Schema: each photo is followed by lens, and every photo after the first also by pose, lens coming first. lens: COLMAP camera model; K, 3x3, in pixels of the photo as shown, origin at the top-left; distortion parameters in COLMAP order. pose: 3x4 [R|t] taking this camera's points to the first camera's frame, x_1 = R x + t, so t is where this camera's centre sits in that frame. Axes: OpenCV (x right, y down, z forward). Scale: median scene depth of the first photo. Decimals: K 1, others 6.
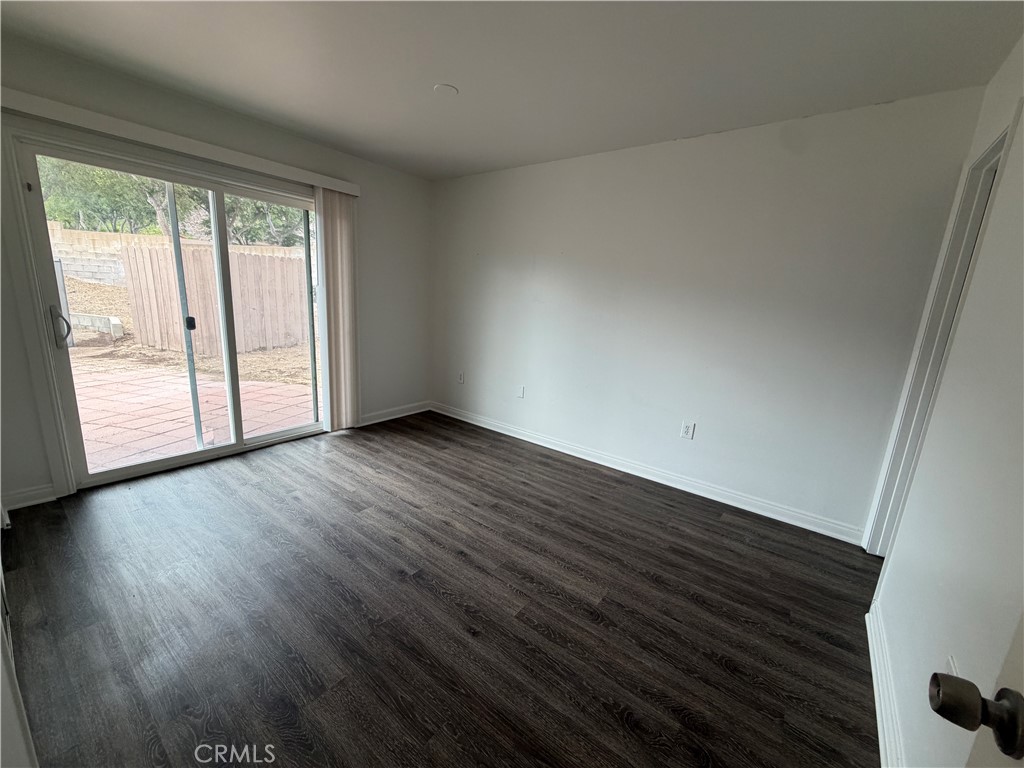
lens RADIAL K [[407.4, 0, 509.5], [0, 407.4, 384.4], [0, 0, 1]] dist [0.001653, 0.000246]
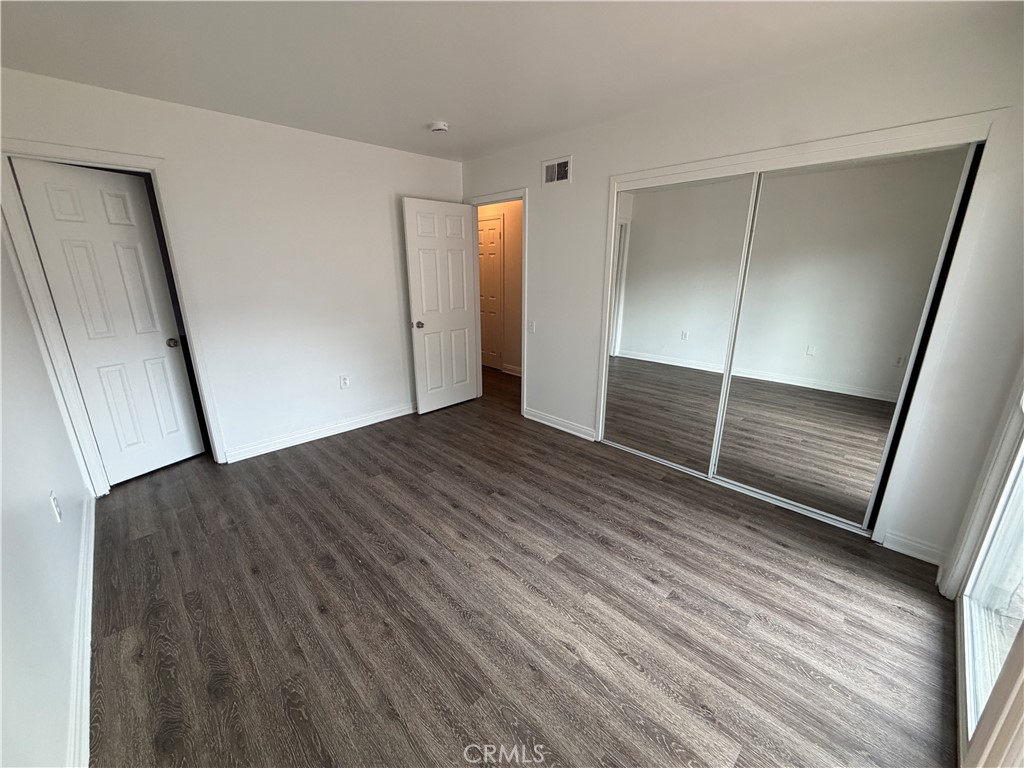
lens RADIAL K [[407.4, 0, 509.5], [0, 407.4, 384.4], [0, 0, 1]] dist [0.001653, 0.000246]
pose [[-0.988176, -0.092636, 0.122179, -0.320165], [-0.021912, 0.873996, 0.485438, -0.401855], [-0.151753, 0.477021, -0.865691, 1.523295]]
